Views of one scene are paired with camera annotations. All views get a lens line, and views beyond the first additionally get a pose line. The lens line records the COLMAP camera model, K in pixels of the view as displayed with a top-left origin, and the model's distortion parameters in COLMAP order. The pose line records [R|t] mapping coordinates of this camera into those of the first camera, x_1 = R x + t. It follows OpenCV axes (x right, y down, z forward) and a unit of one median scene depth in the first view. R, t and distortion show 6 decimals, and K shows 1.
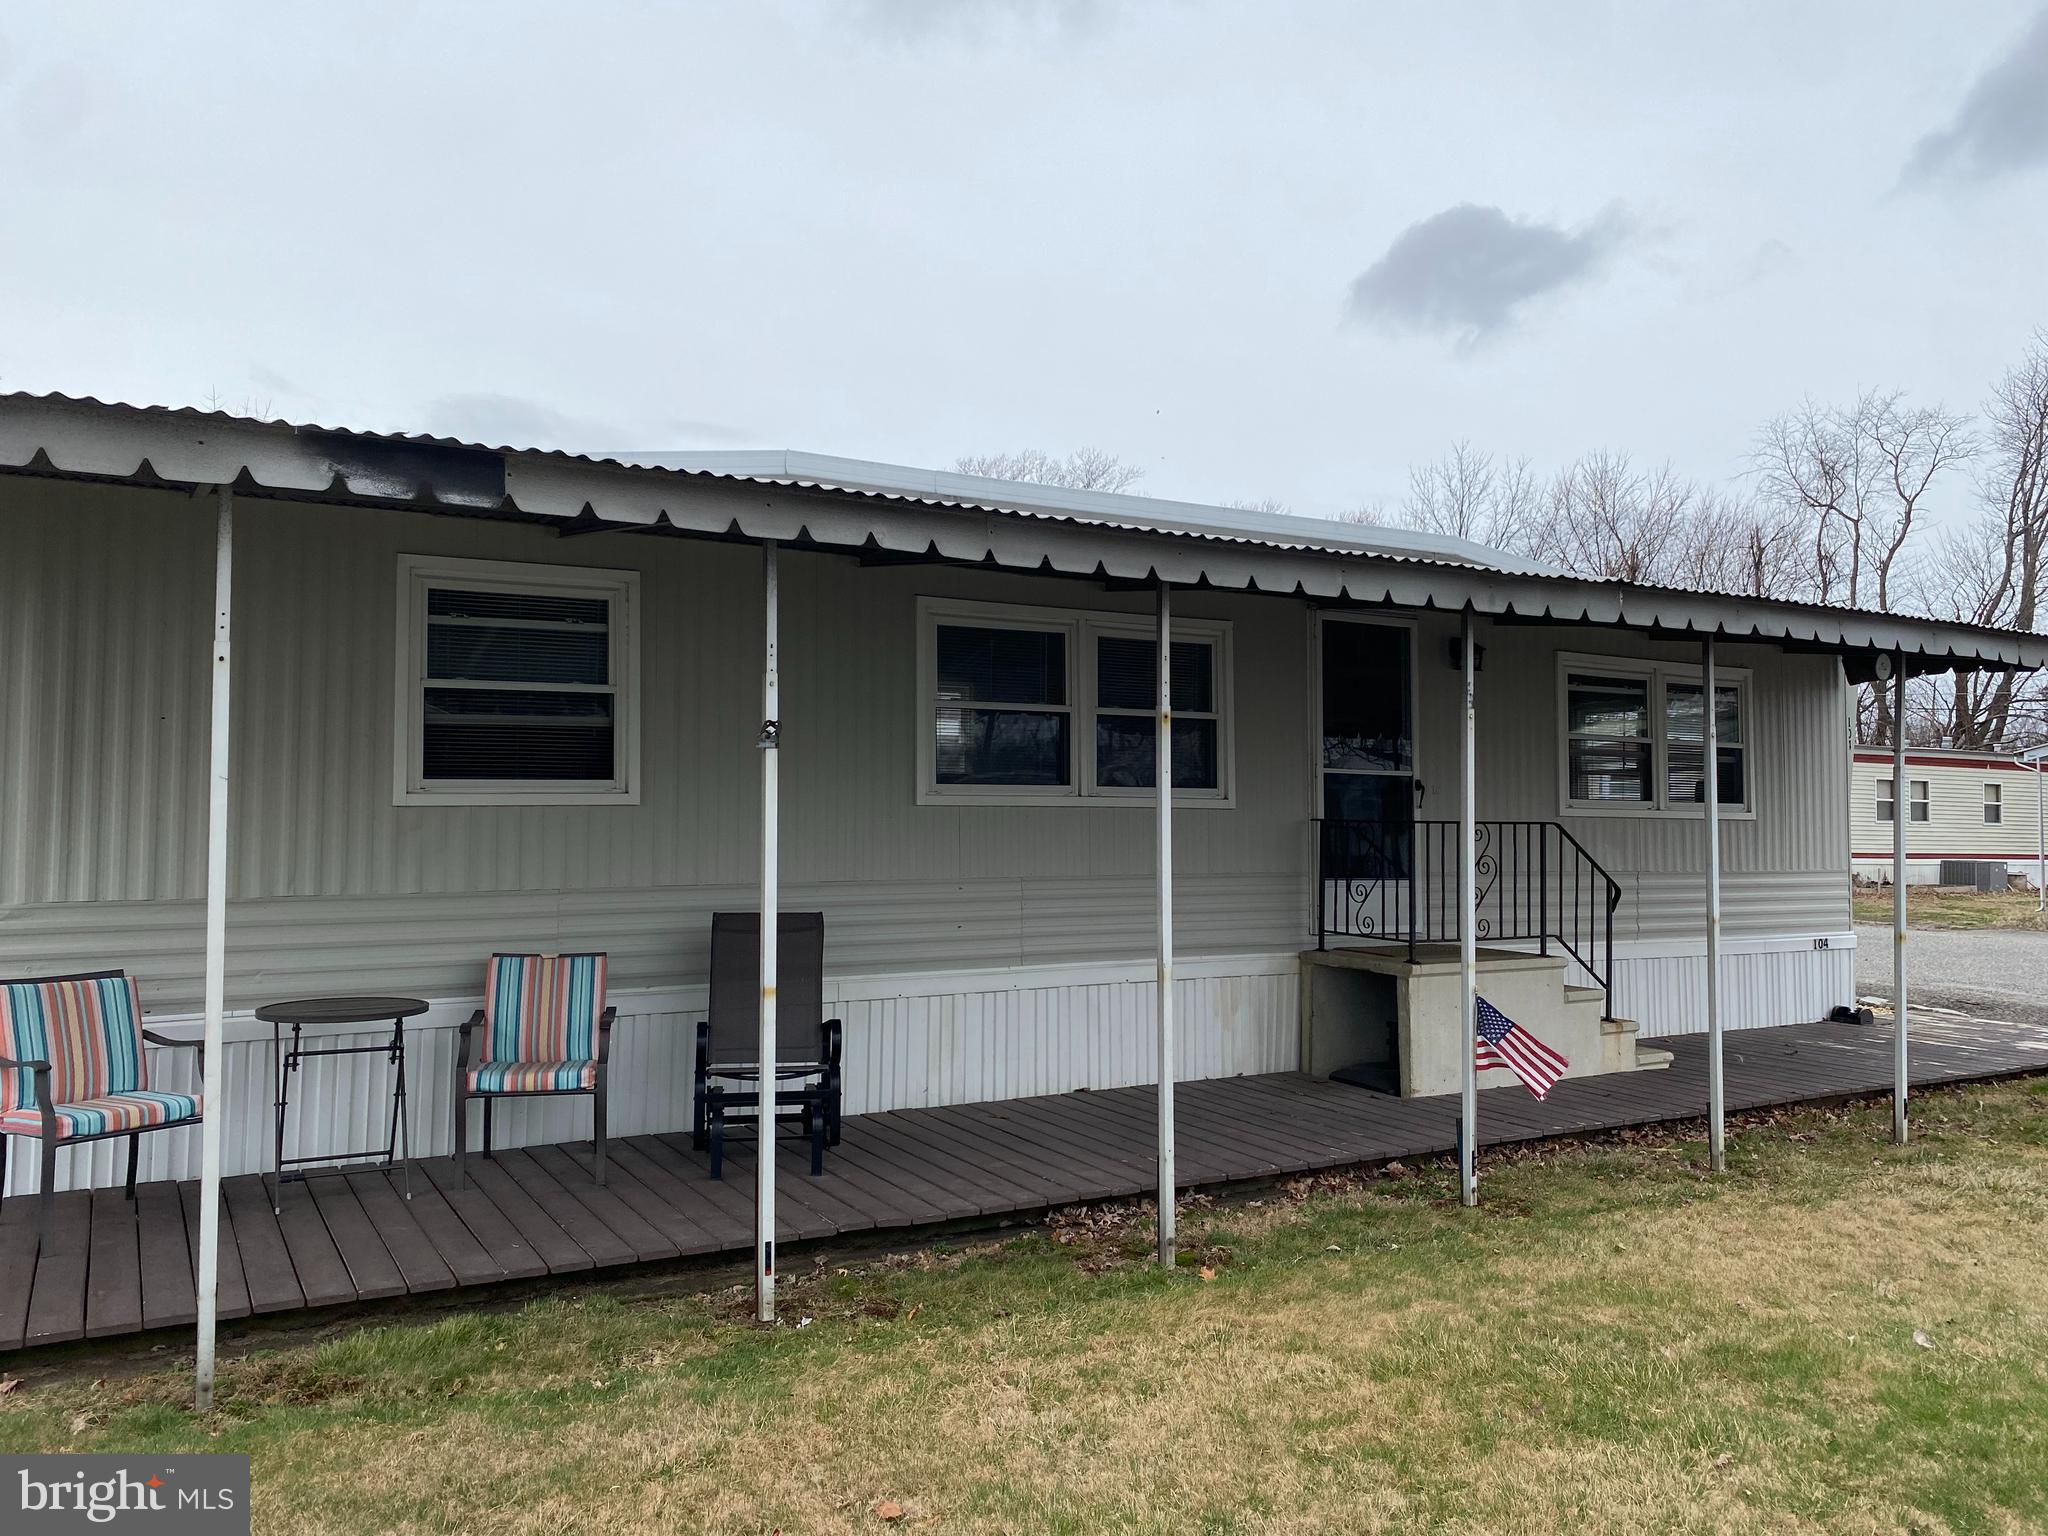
lens RADIAL K [[1224.6, 0, 1024.0], [0, 1224.6, 768.0], [0, 0, 1]] dist [0.030192, 0.000060]
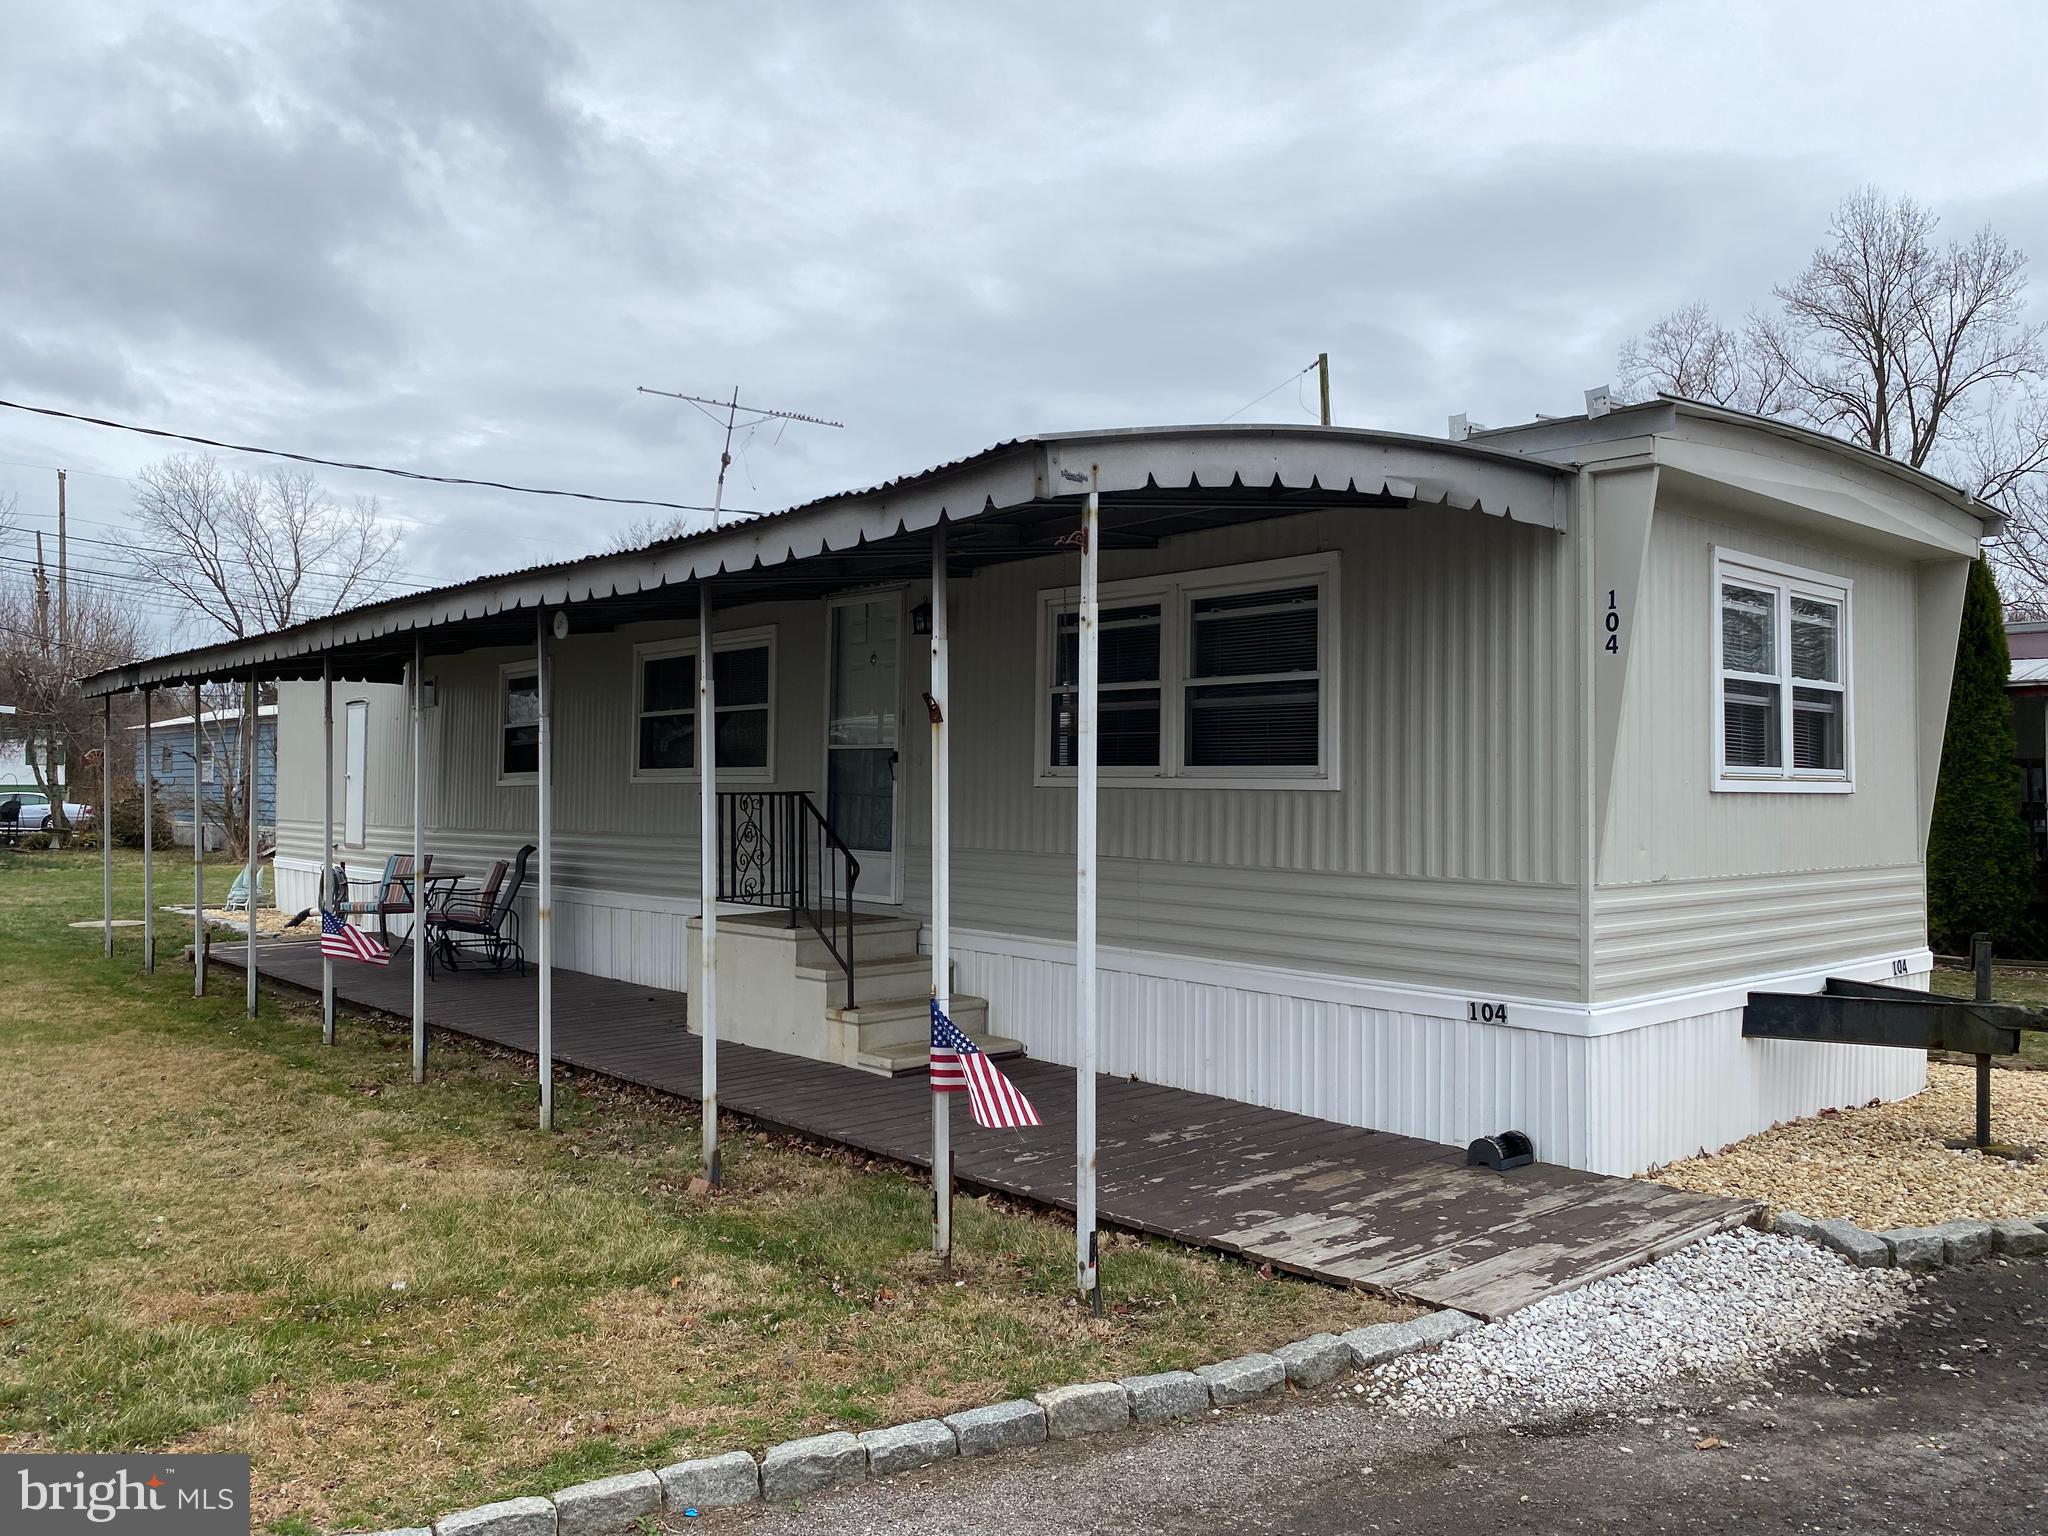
lens RADIAL K [[1541.3, 0, 1024.0], [0, 1541.3, 768.0], [0, 0, 1]] dist [0.000749, 0.000003]
pose [[0.280522, -0.022672, -0.959580, 1.286232], [0.037163, 0.999228, -0.012745, 0.035743], [0.959128, -0.032086, 0.281148, 0.635938]]
